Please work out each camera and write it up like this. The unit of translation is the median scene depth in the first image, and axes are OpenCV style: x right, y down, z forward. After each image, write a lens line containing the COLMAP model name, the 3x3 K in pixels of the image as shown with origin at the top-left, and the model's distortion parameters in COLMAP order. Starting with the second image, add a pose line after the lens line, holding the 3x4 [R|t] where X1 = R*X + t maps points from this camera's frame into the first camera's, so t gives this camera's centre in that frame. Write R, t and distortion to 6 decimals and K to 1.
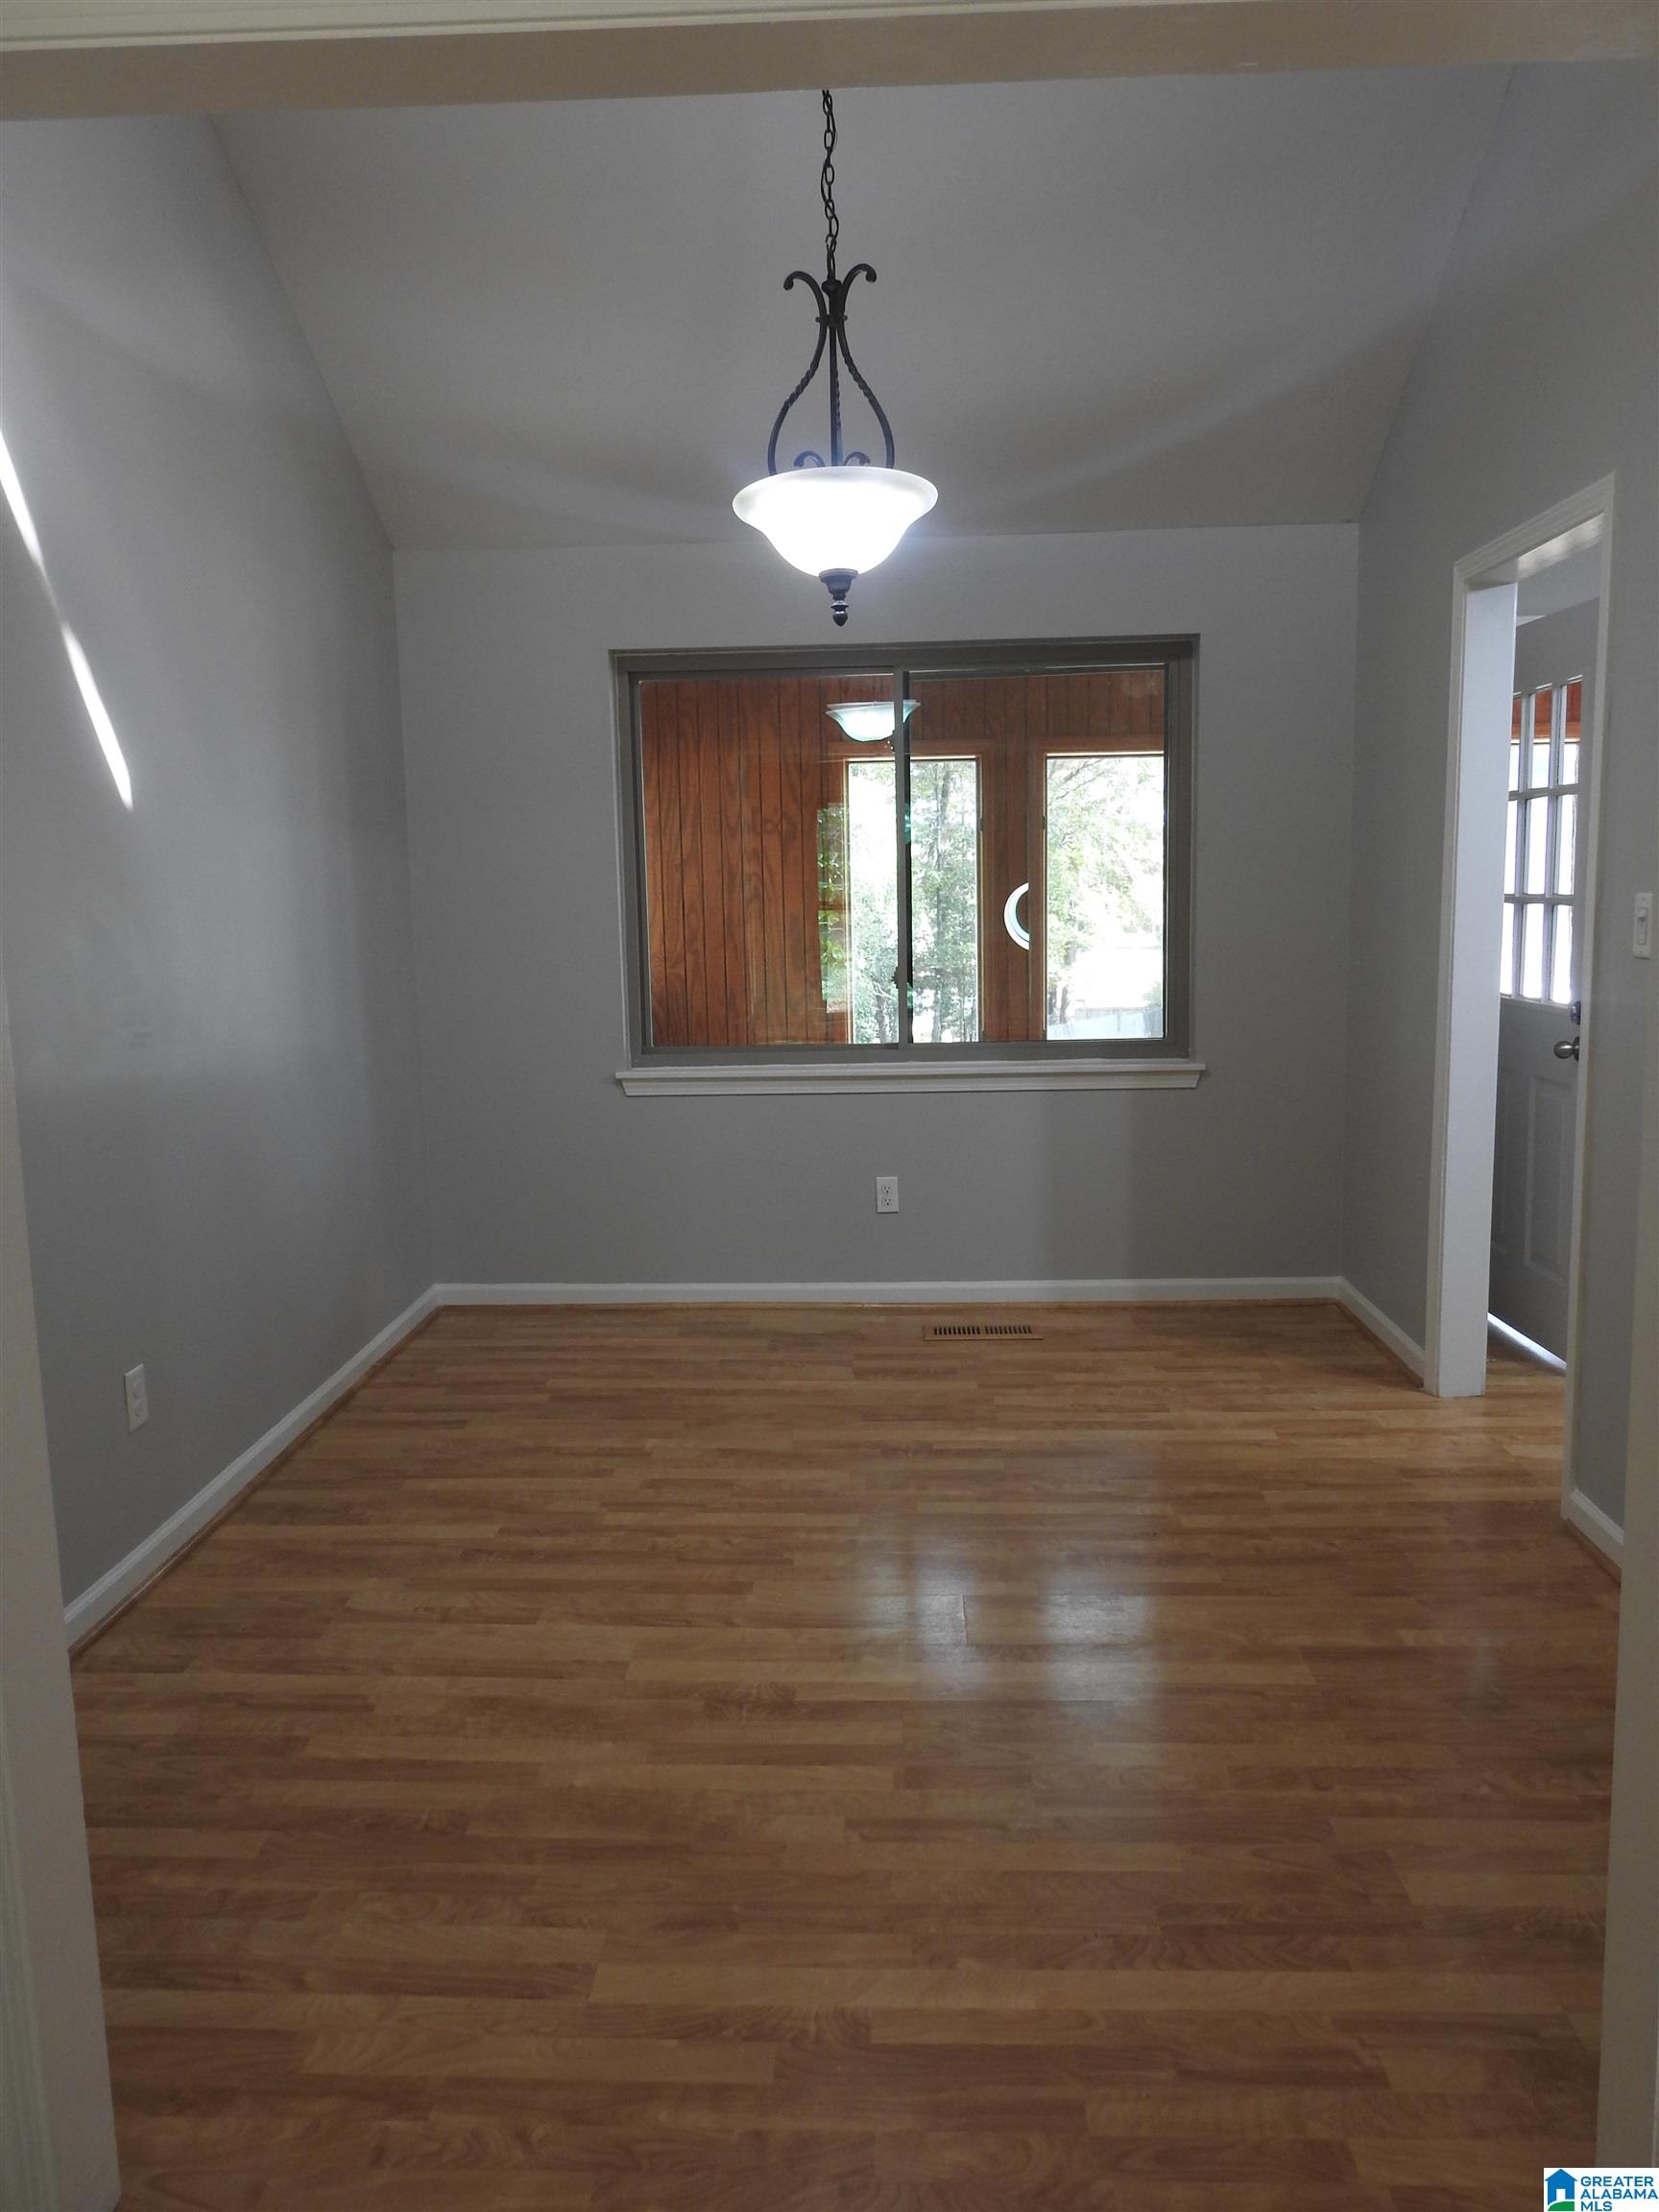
lens RADIAL K [[1589.9, 0, 848.9], [0, 1589.9, 1155.4], [0, 0, 1]] dist [-0.006056, 0.004220]
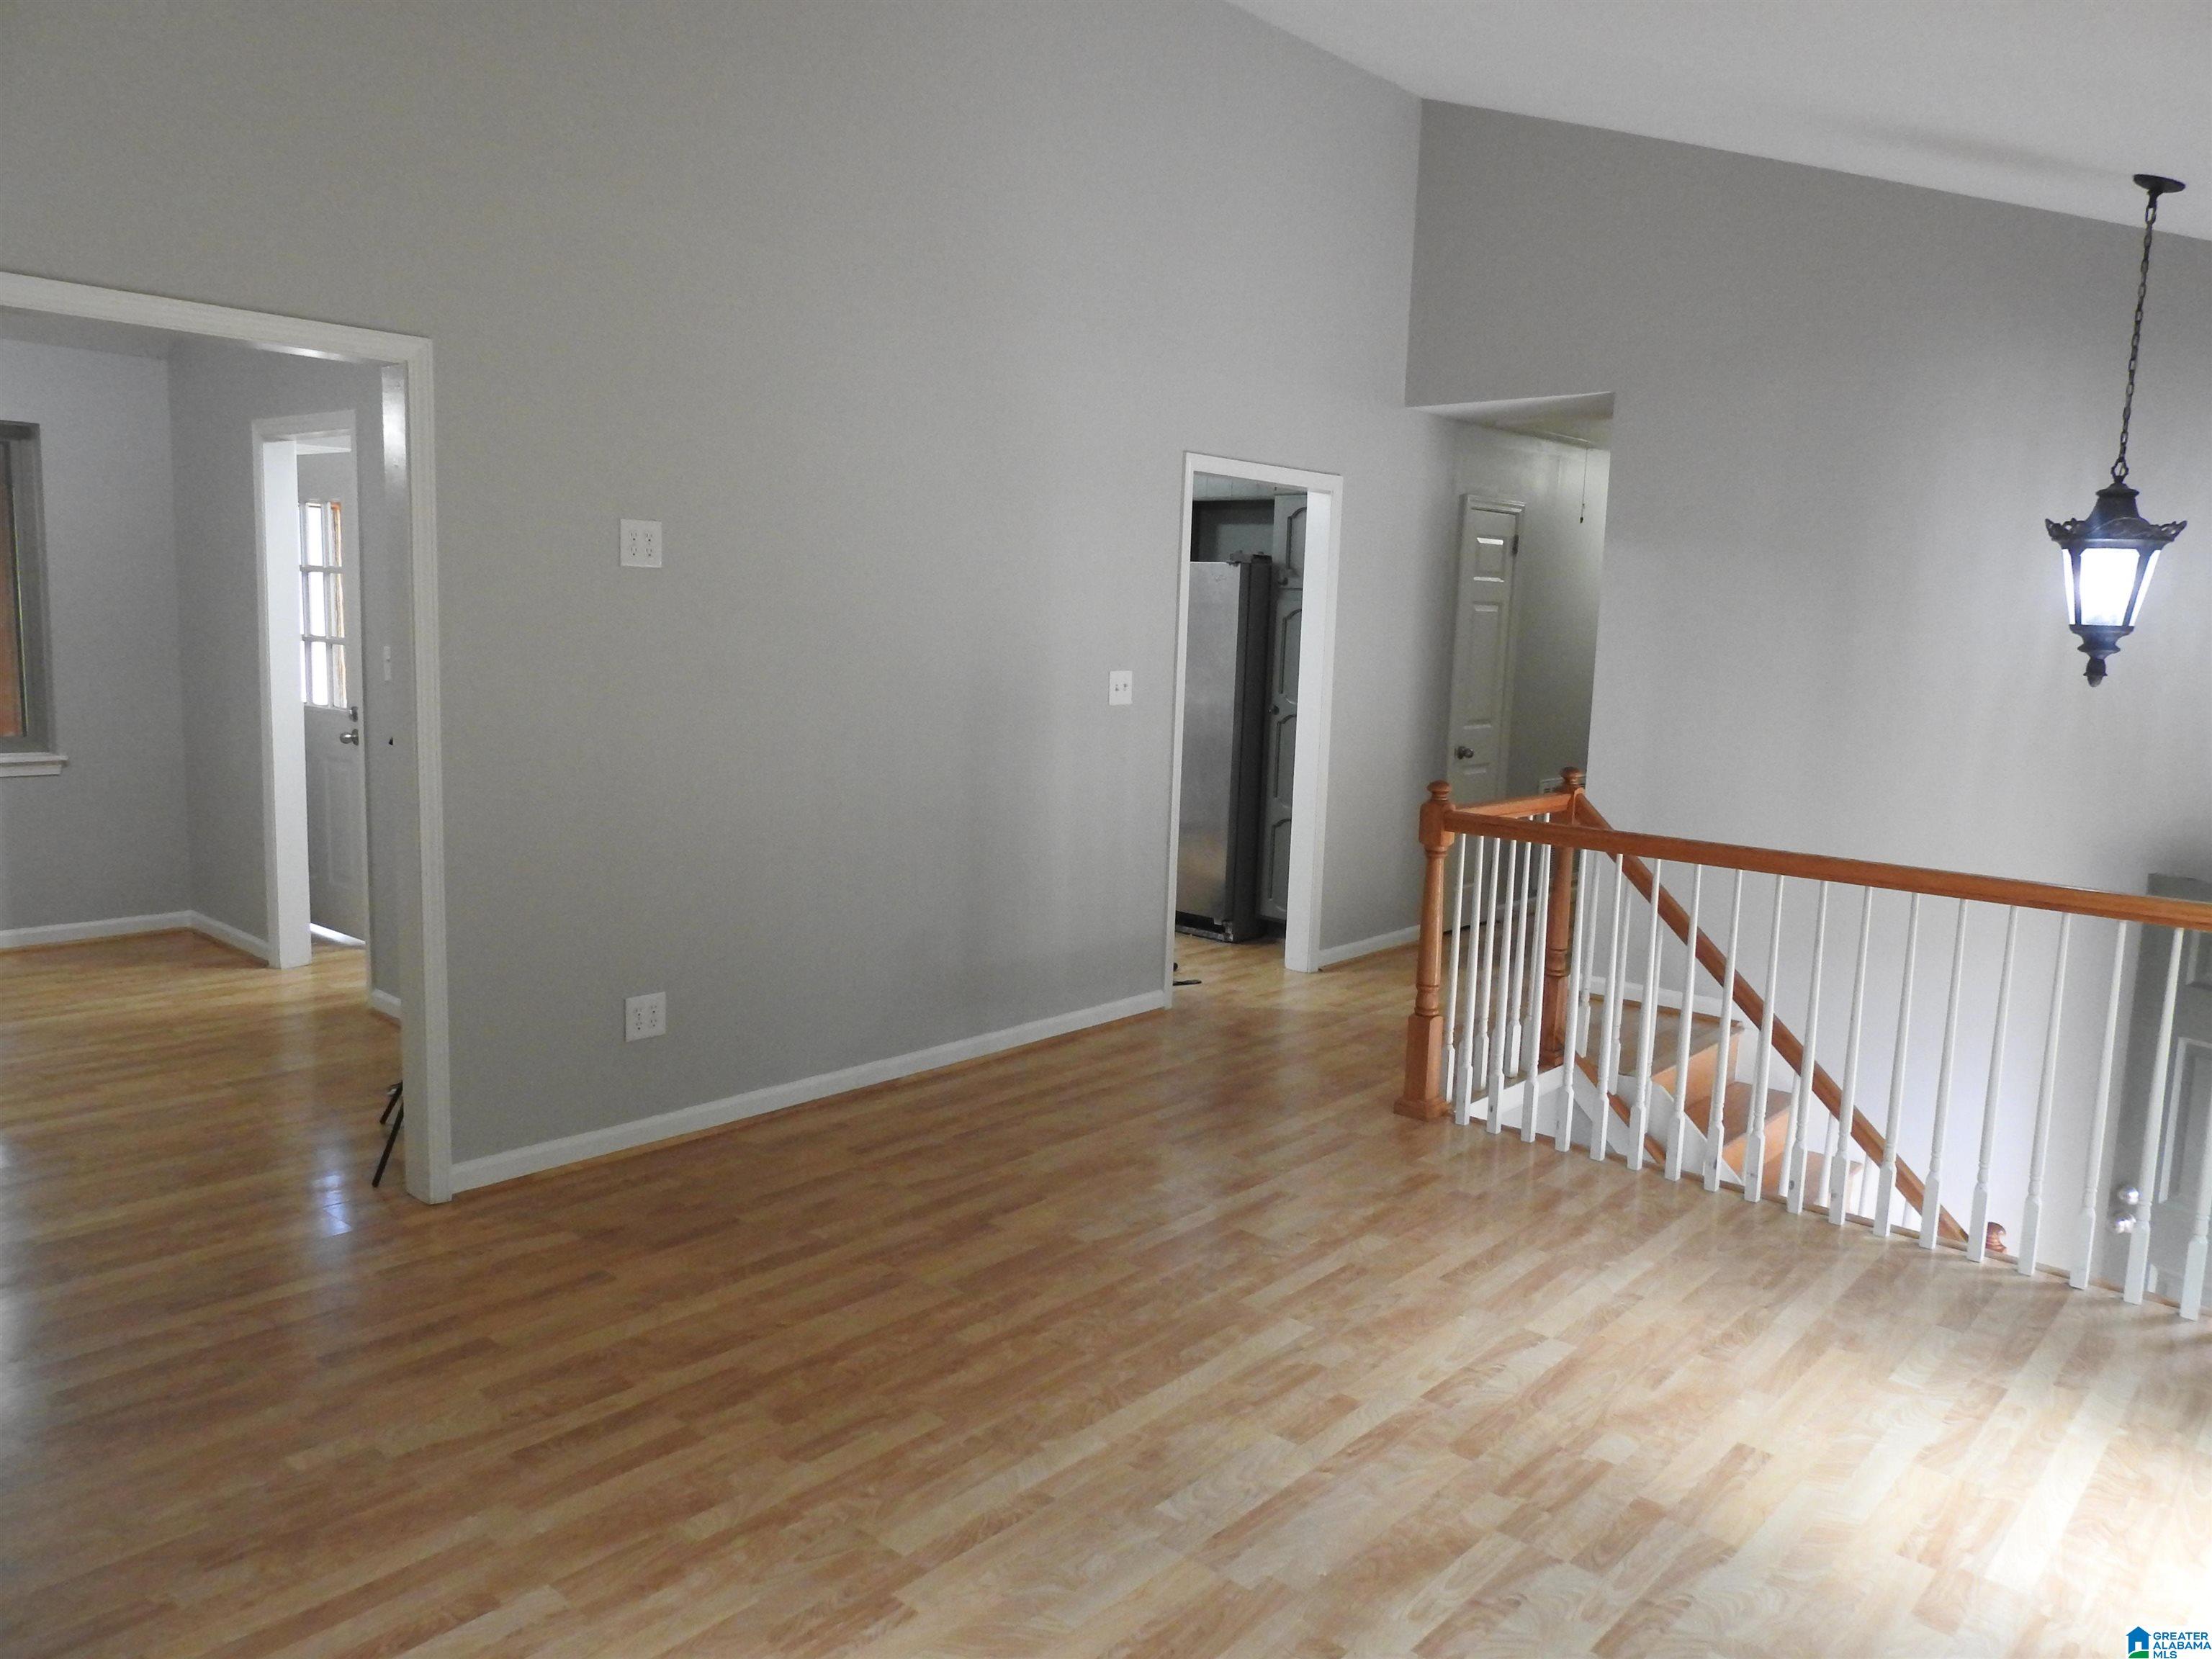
lens RADIAL K [[1589.9, 0, 1107.5], [0, 1589.9, 823.2], [0, 0, 1]] dist [-0.006056, 0.004220]
pose [[0.643404, -0.058147, 0.763315, -0.261705], [0.069147, 0.997449, 0.017698, 0.039445], [-0.762397, 0.041394, 0.645784, -0.568650]]
